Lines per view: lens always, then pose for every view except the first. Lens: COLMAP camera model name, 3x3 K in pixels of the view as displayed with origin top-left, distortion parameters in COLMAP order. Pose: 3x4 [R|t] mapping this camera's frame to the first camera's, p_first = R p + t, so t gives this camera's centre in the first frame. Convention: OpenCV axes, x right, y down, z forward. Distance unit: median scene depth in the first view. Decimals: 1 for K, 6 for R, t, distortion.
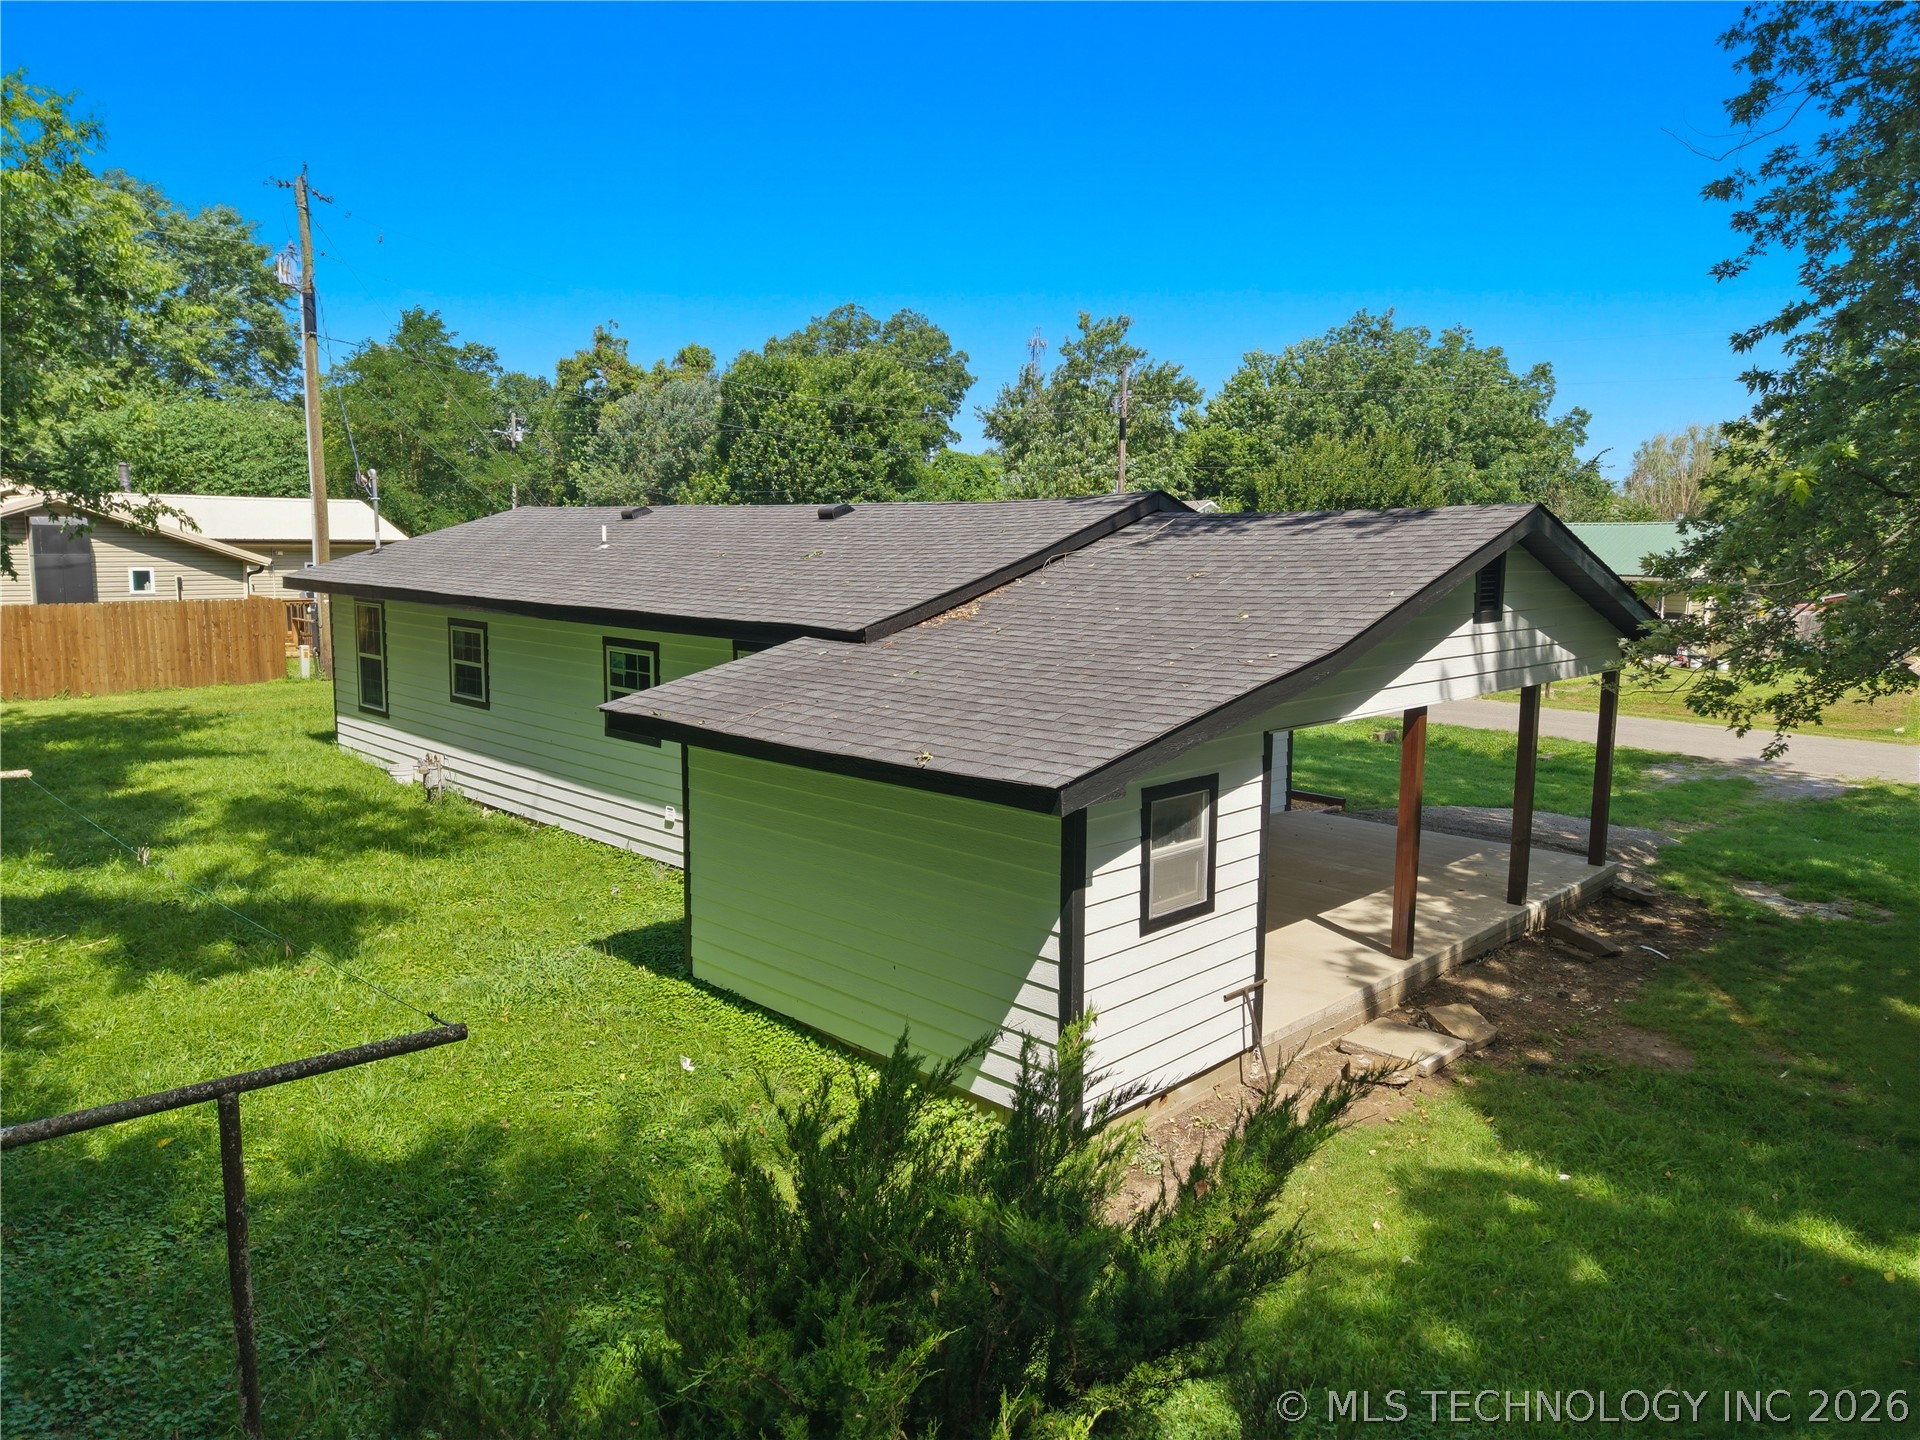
lens RADIAL K [[1284.9, 0, 960.6], [0, 1284.9, 725.6], [0, 0, 1]] dist [0.046081, -0.045939]
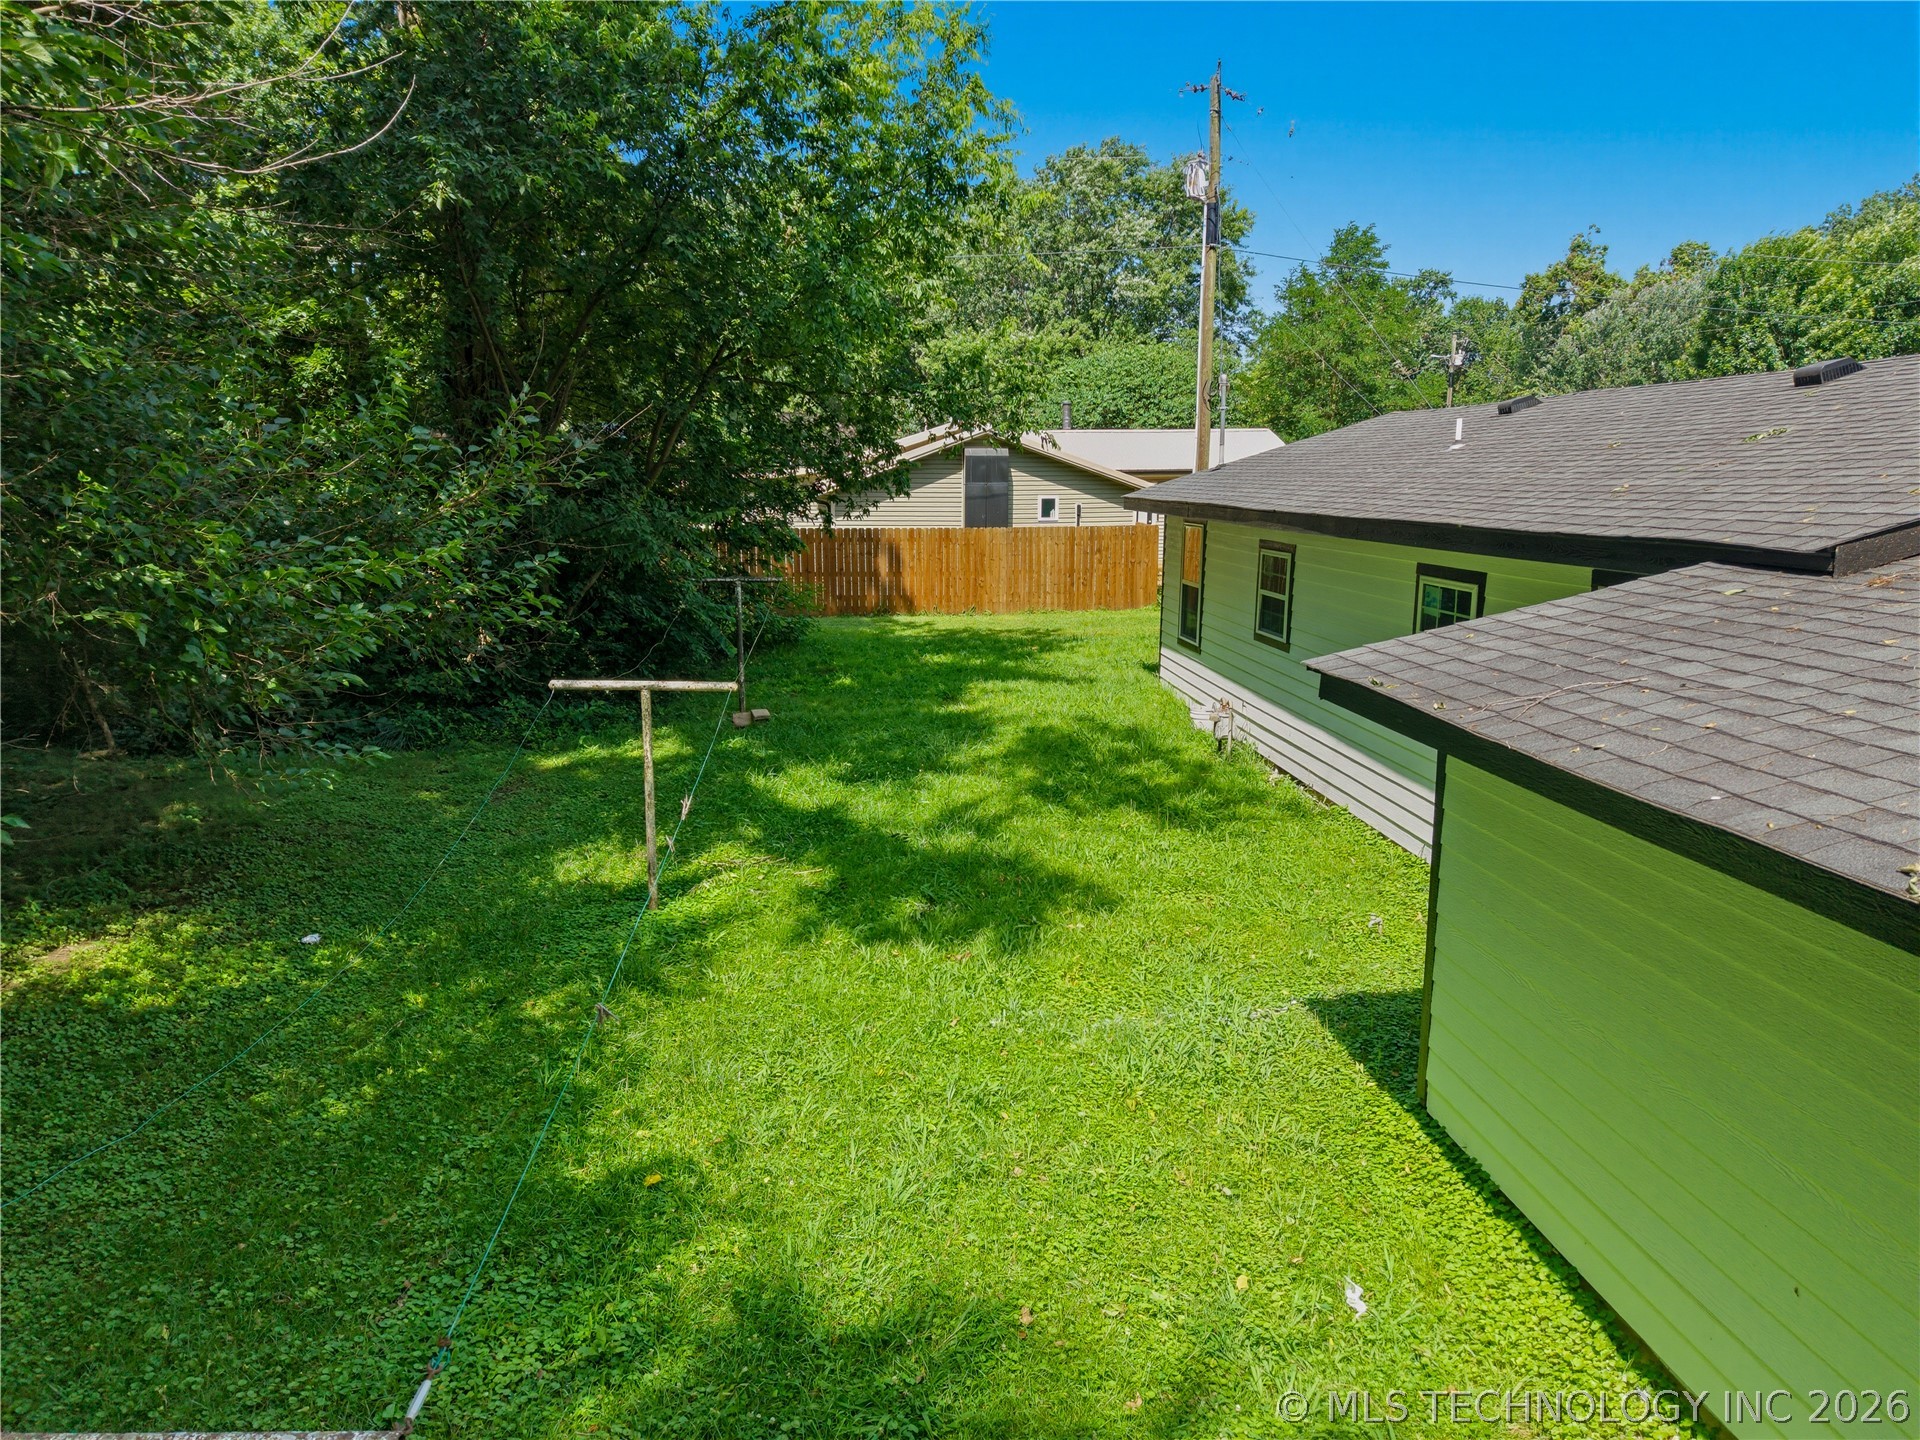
lens RADIAL K [[1284.9, 0, 960.6], [0, 1284.9, 725.6], [0, 0, 1]] dist [0.046081, -0.045939]
pose [[0.768515, 0.104852, -0.631182, -0.004819], [-0.075344, 0.994448, 0.073460, -0.010284], [0.635380, -0.008899, 0.772148, 0.234591]]
